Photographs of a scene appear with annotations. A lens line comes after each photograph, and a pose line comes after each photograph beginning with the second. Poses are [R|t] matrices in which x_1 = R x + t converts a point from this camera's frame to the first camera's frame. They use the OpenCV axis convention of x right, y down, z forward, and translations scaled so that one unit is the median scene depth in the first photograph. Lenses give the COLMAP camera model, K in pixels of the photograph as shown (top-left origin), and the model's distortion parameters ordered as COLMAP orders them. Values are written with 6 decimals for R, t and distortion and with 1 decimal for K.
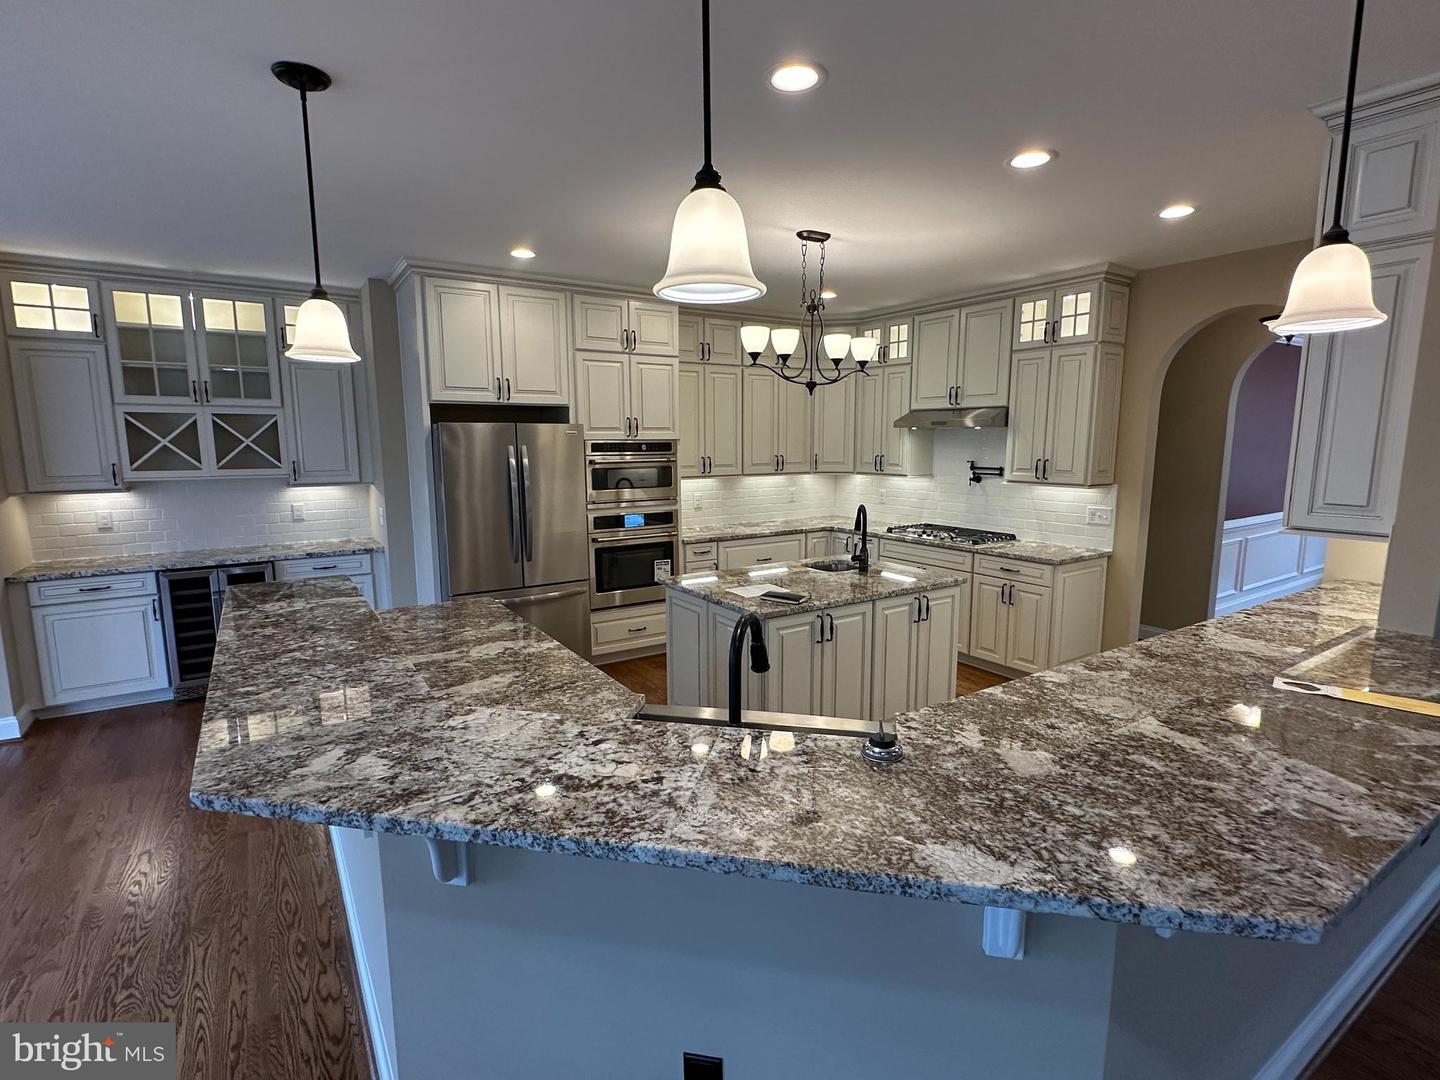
lens RADIAL K [[703.3, 0, 721.3], [0, 703.3, 541.0], [0, 0, 1]] dist [-0.007716, 0.001502]
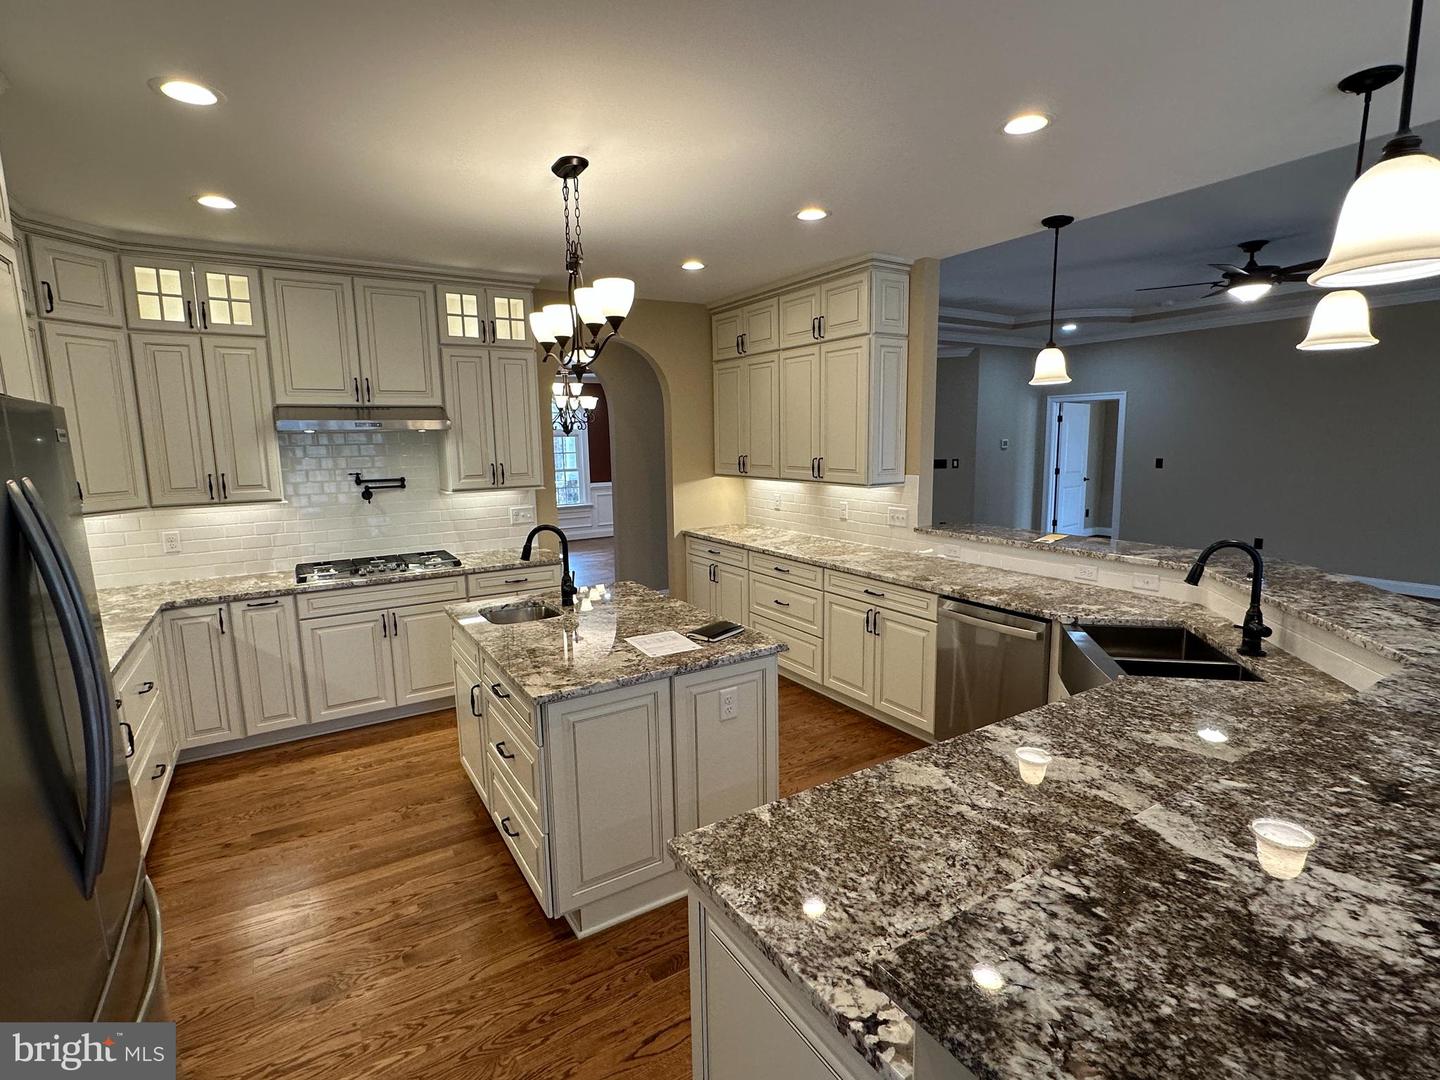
lens RADIAL K [[703.3, 0, 718.5], [0, 703.3, 541.6], [0, 0, 1]] dist [-0.007716, 0.001502]
pose [[0.028774, -0.145748, 0.988903, -0.504063], [0.161963, 0.976920, 0.139269, -0.097491], [-0.986377, 0.156158, 0.051716, 0.670542]]
